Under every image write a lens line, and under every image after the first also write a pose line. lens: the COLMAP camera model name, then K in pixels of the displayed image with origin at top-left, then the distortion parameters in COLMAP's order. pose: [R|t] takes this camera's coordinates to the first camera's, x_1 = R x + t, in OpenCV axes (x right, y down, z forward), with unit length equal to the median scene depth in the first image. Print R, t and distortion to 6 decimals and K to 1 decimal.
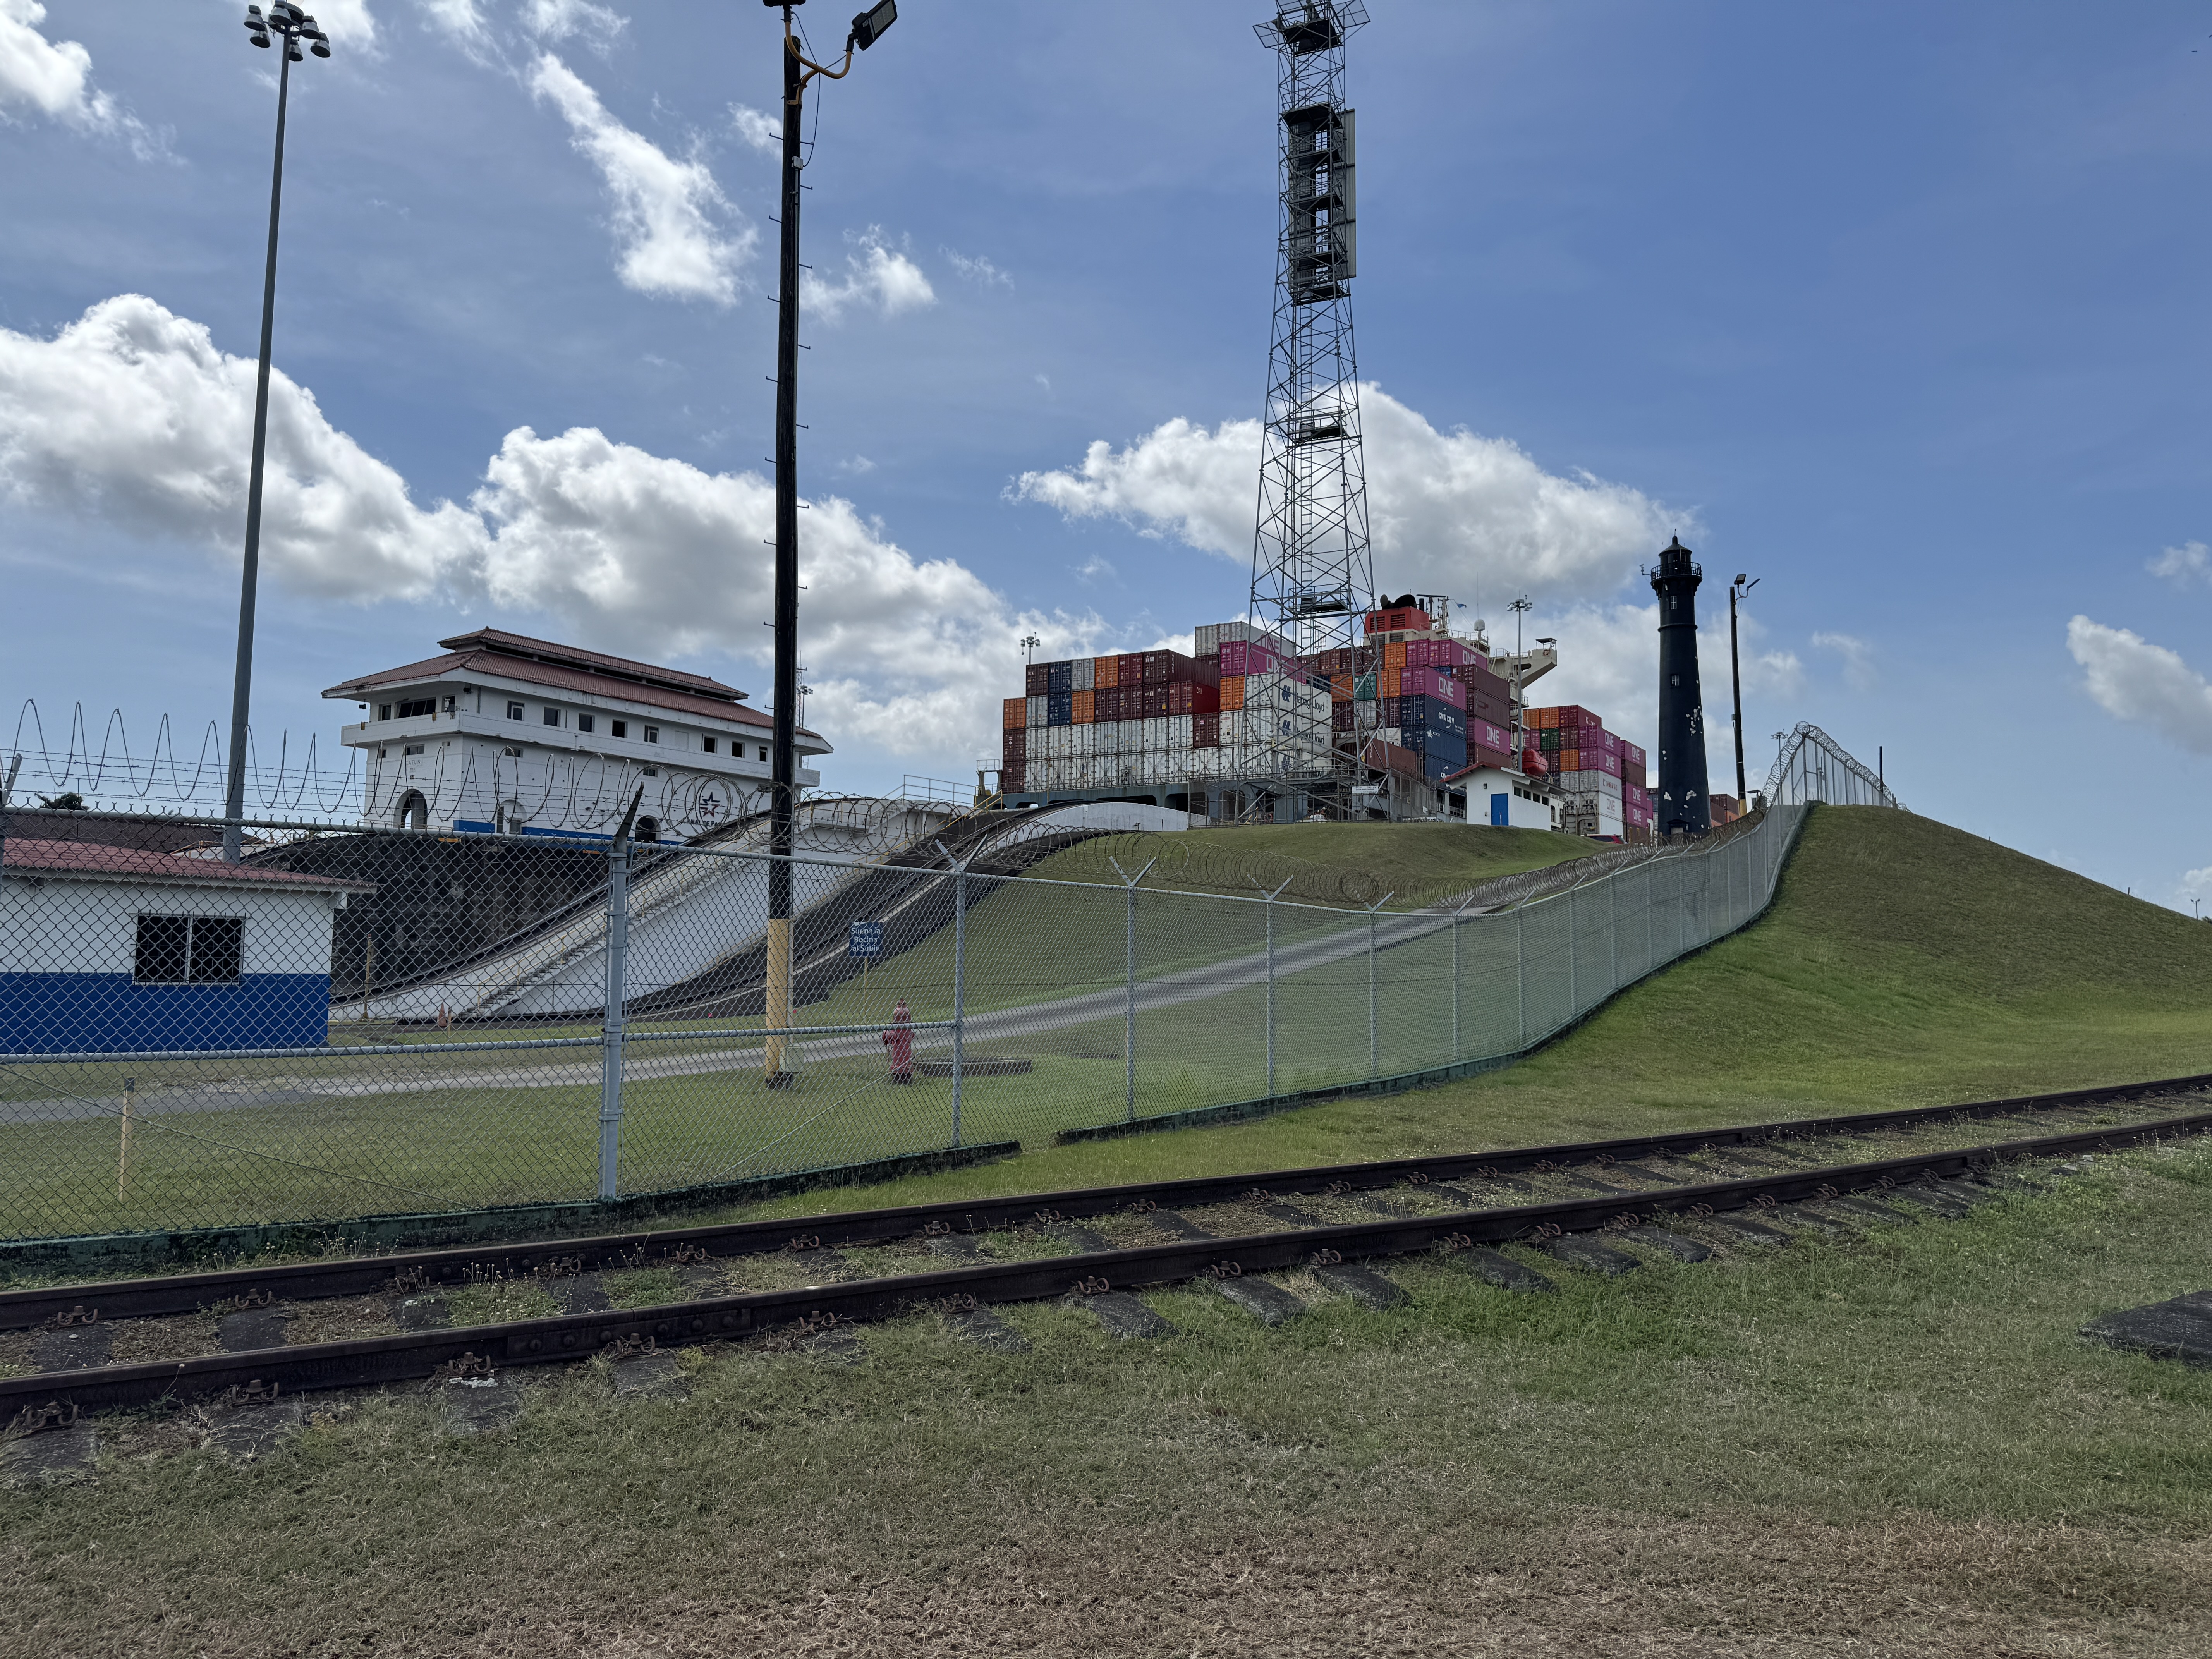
lens RADIAL K [[1541.0, 0, 1097.0], [0, 1541.0, 816.3], [0, 0, 1]] dist [0.001427, -0.001677]
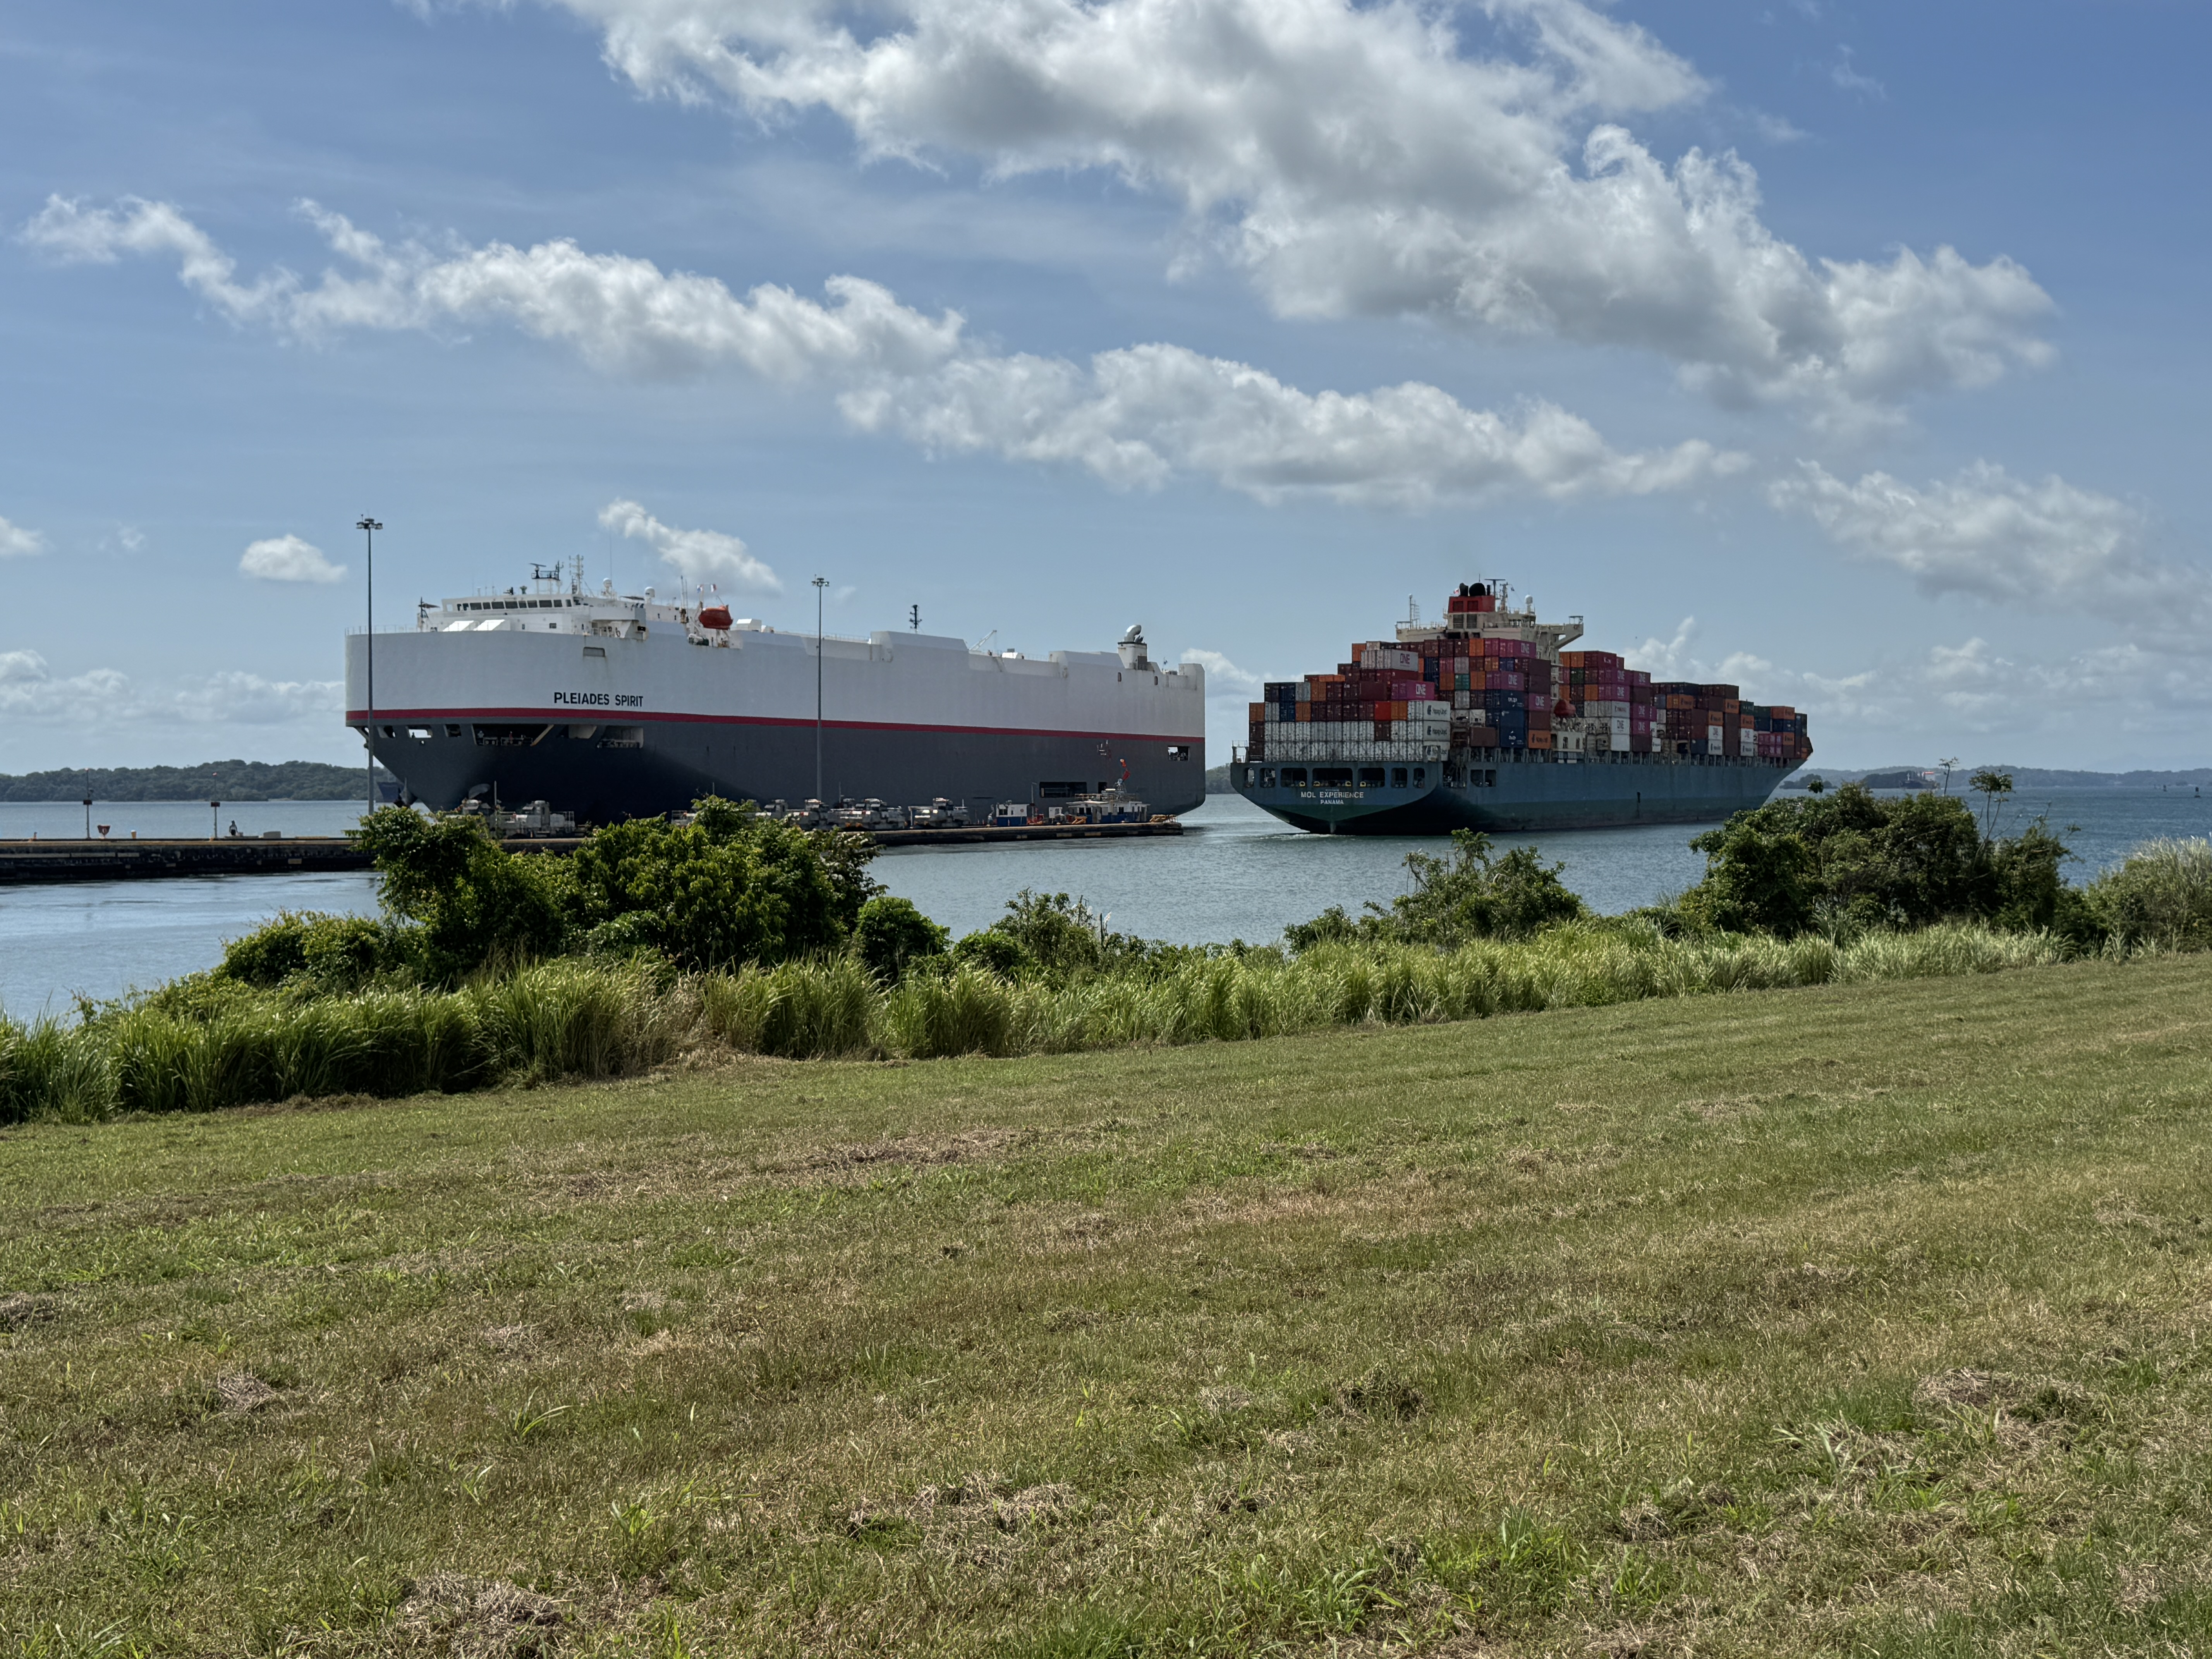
lens RADIAL K [[2585.5, 0, 1107.1], [0, 2585.5, 836.3], [0, 0, 1]] dist [0.003885, 0.000000]
pose [[0.994136, -0.015983, 0.106951, -0.506931], [0.002139, 0.991729, 0.128330, -0.288597], [-0.108117, -0.127348, 0.985948, -1.697360]]
